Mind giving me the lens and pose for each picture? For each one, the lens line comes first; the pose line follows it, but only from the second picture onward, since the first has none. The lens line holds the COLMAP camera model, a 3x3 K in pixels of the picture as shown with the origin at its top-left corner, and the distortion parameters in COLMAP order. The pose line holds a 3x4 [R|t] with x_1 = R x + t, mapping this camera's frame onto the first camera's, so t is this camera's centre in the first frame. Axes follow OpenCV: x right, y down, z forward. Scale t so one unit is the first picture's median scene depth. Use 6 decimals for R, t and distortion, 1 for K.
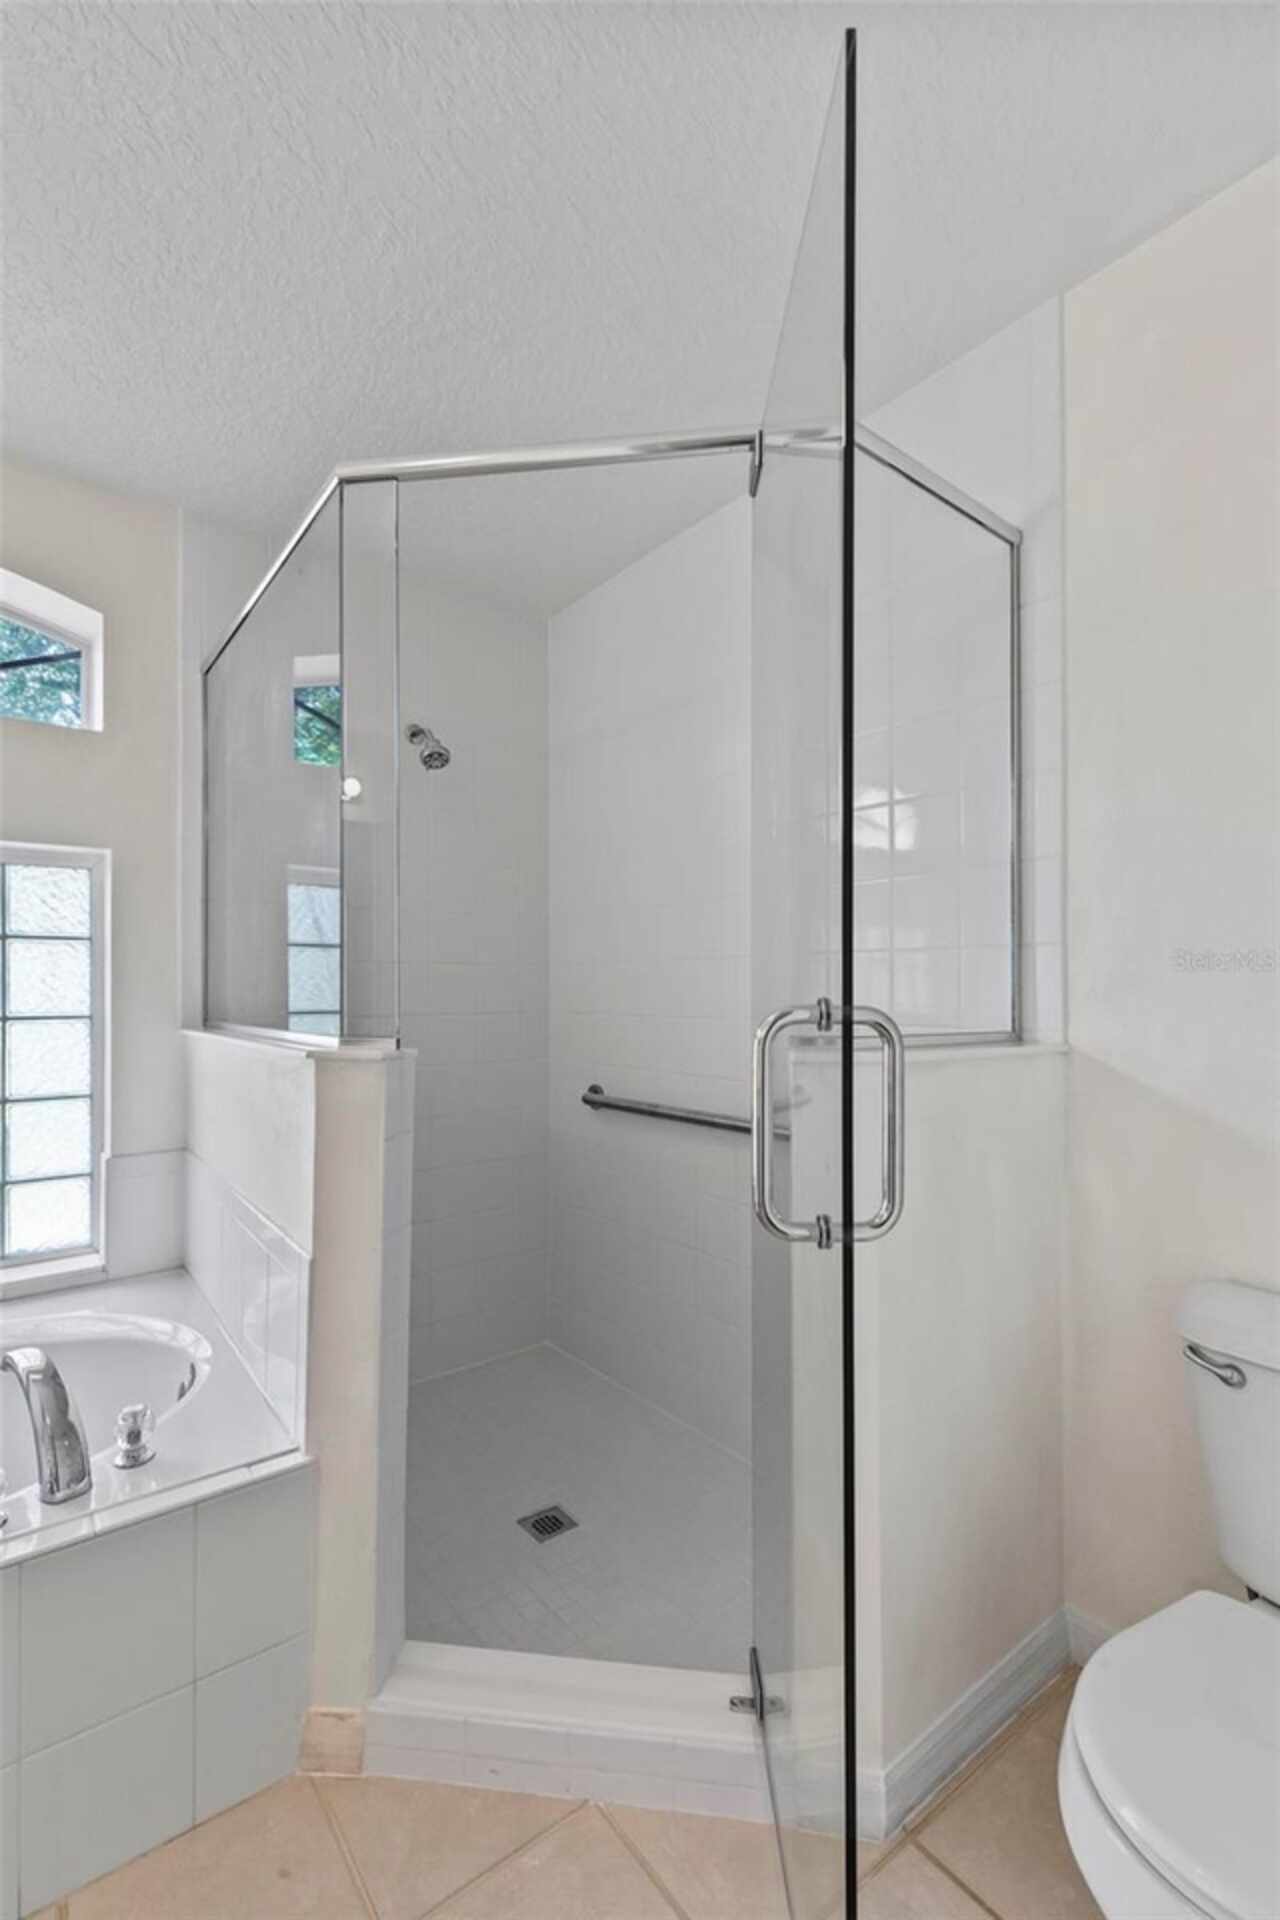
lens RADIAL K [[863.7, 0, 650.1], [0, 863.7, 987.3], [0, 0, 1]] dist [0.005500, 0.000100]
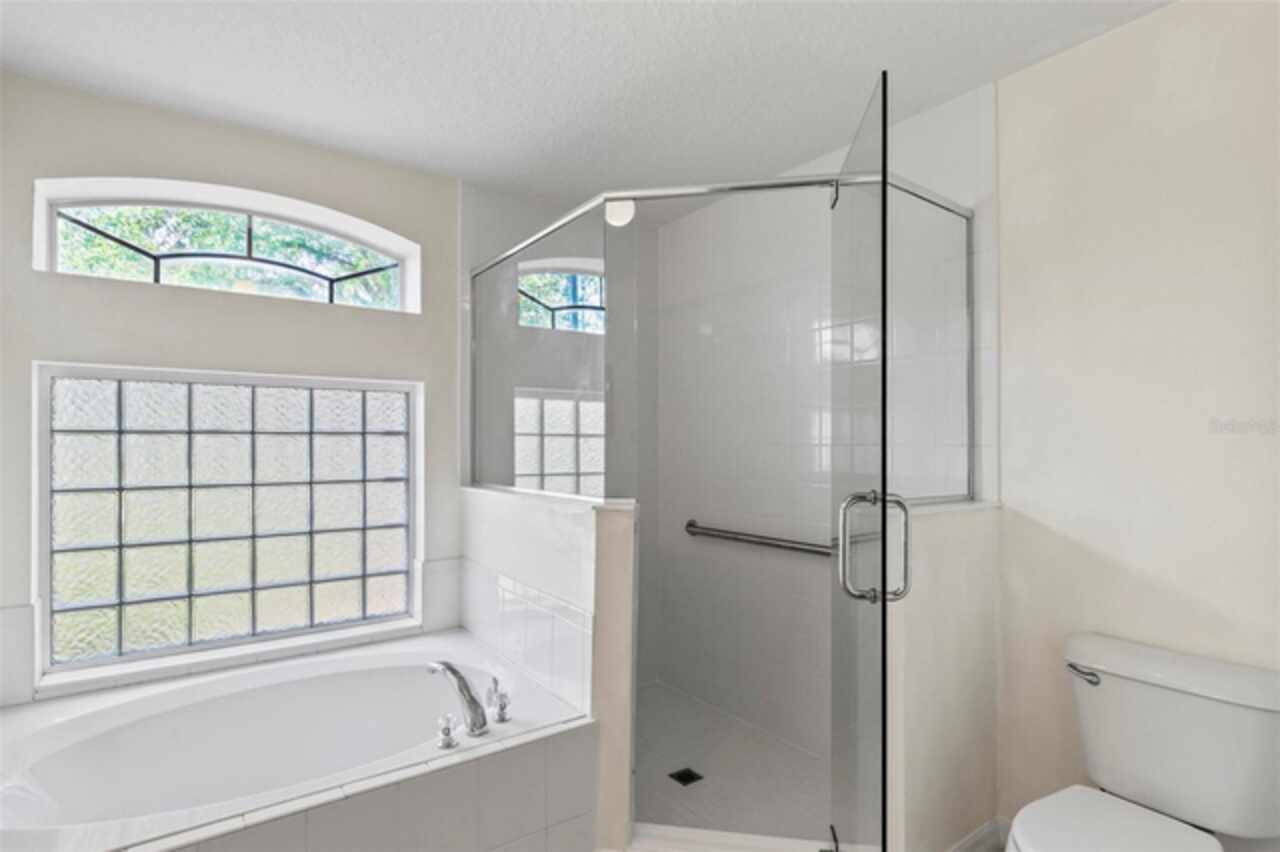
lens RADIAL K [[637.4, 0, 634.9], [0, 637.4, 442.7], [0, 0, 1]] dist [-0.001428, 0.000437]
pose [[0.999189, 0.001224, -0.040257, -0.222648], [-0.001169, 0.999998, 0.001393, -0.059028], [0.040259, -0.001345, 0.999188, -0.350356]]
